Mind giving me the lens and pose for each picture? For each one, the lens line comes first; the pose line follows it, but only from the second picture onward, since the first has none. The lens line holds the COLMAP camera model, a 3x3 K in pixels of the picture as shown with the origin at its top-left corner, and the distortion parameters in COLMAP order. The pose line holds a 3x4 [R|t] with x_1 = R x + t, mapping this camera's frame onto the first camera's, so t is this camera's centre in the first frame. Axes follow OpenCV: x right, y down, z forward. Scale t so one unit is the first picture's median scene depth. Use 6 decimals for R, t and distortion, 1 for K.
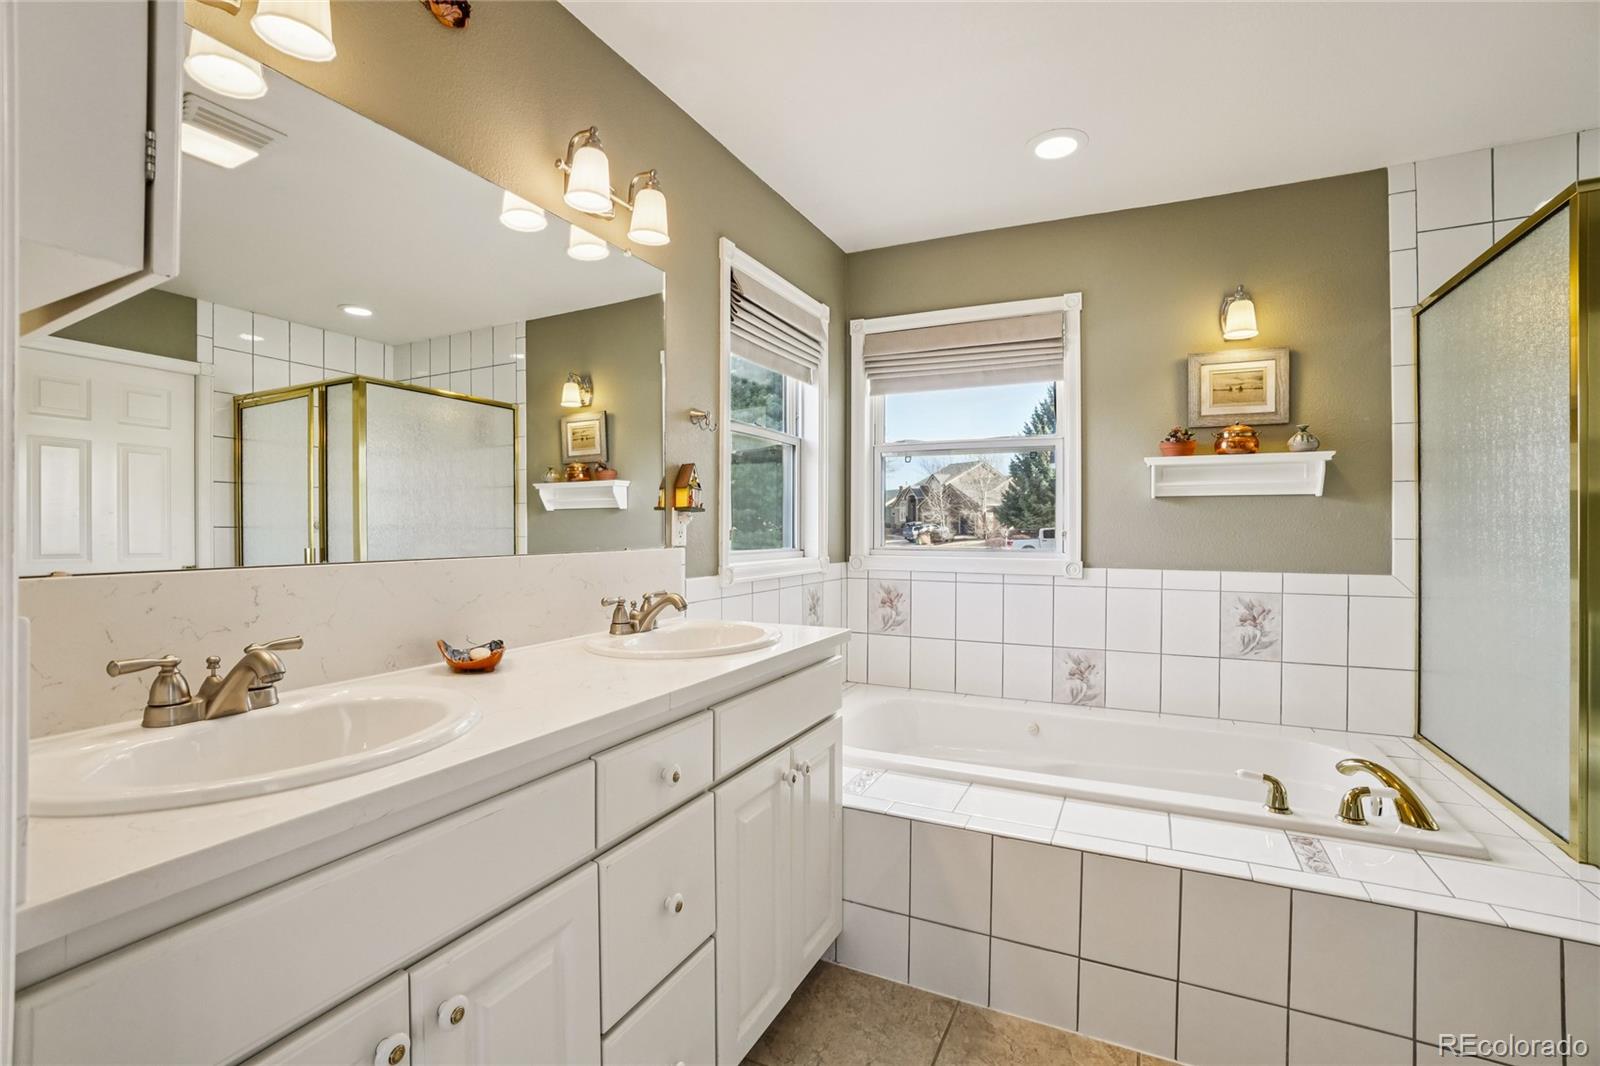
lens RADIAL K [[713.1, 0, 805.9], [0, 713.1, 526.5], [0, 0, 1]] dist [-0.054345, 0.016583]
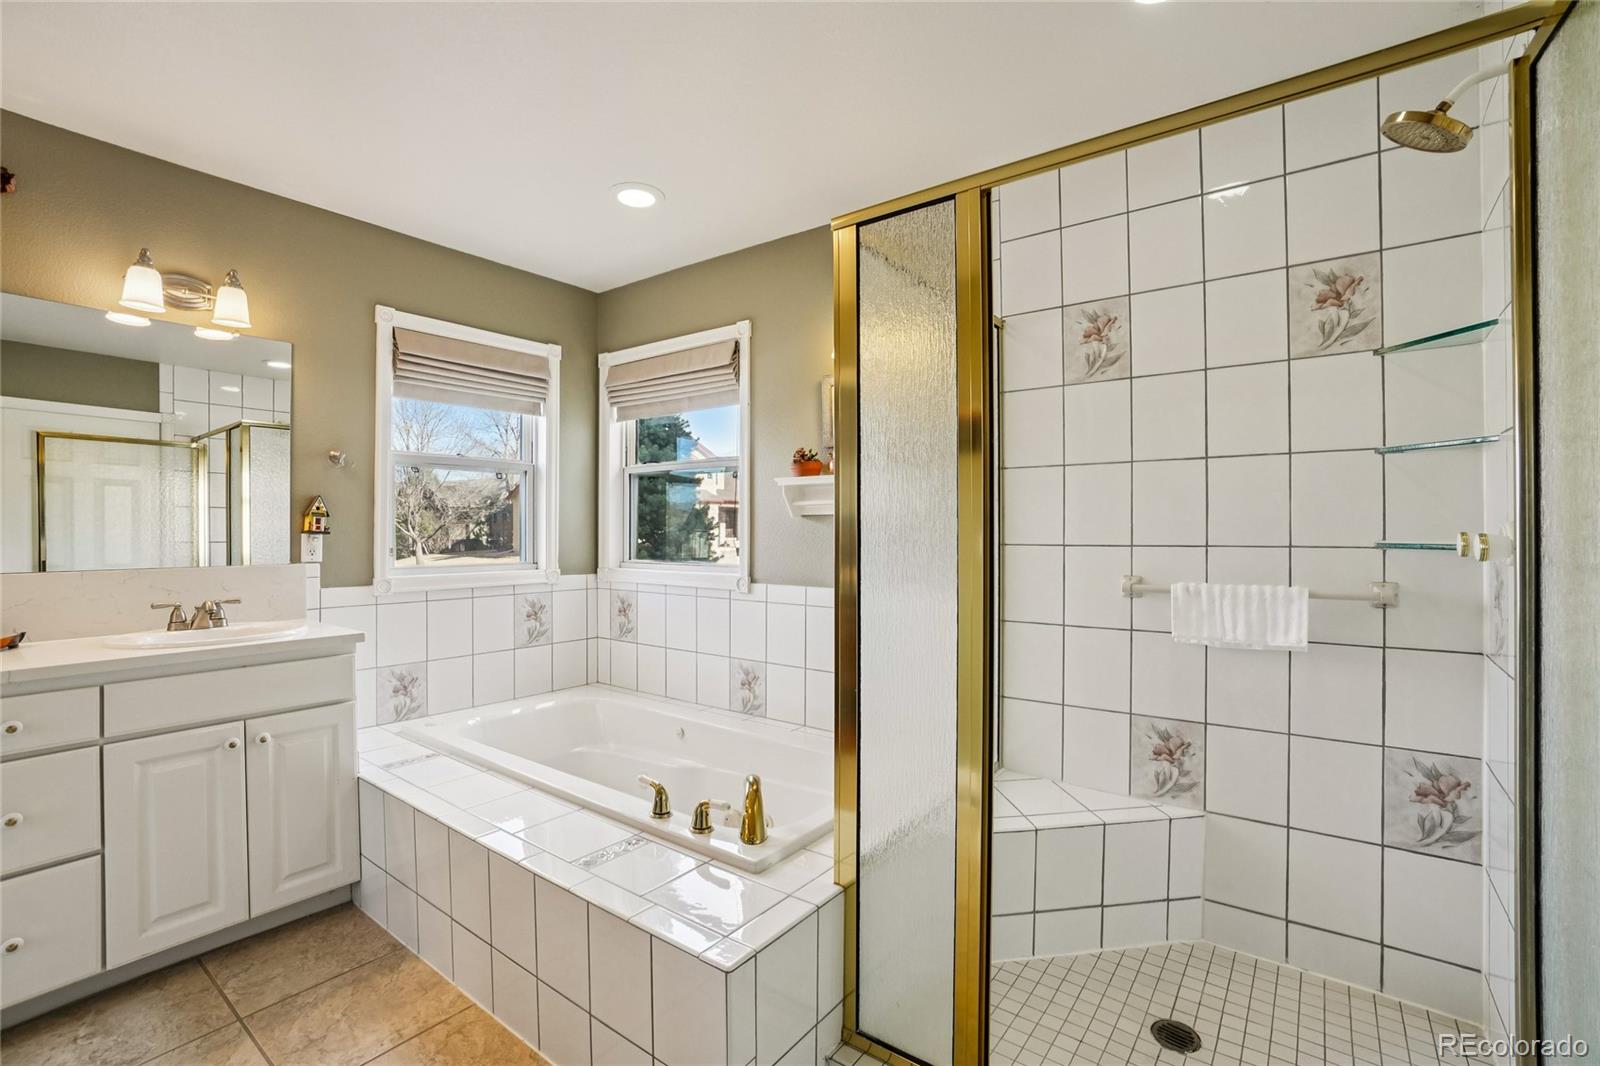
lens RADIAL K [[713.1, 0, 800.5], [0, 713.1, 531.0], [0, 0, 1]] dist [-0.054345, 0.016583]
pose [[0.979071, -0.002712, -0.203501, 0.649371], [0.003057, 0.999994, 0.001381, -0.018760], [0.203496, -0.001974, 0.979074, -0.015025]]
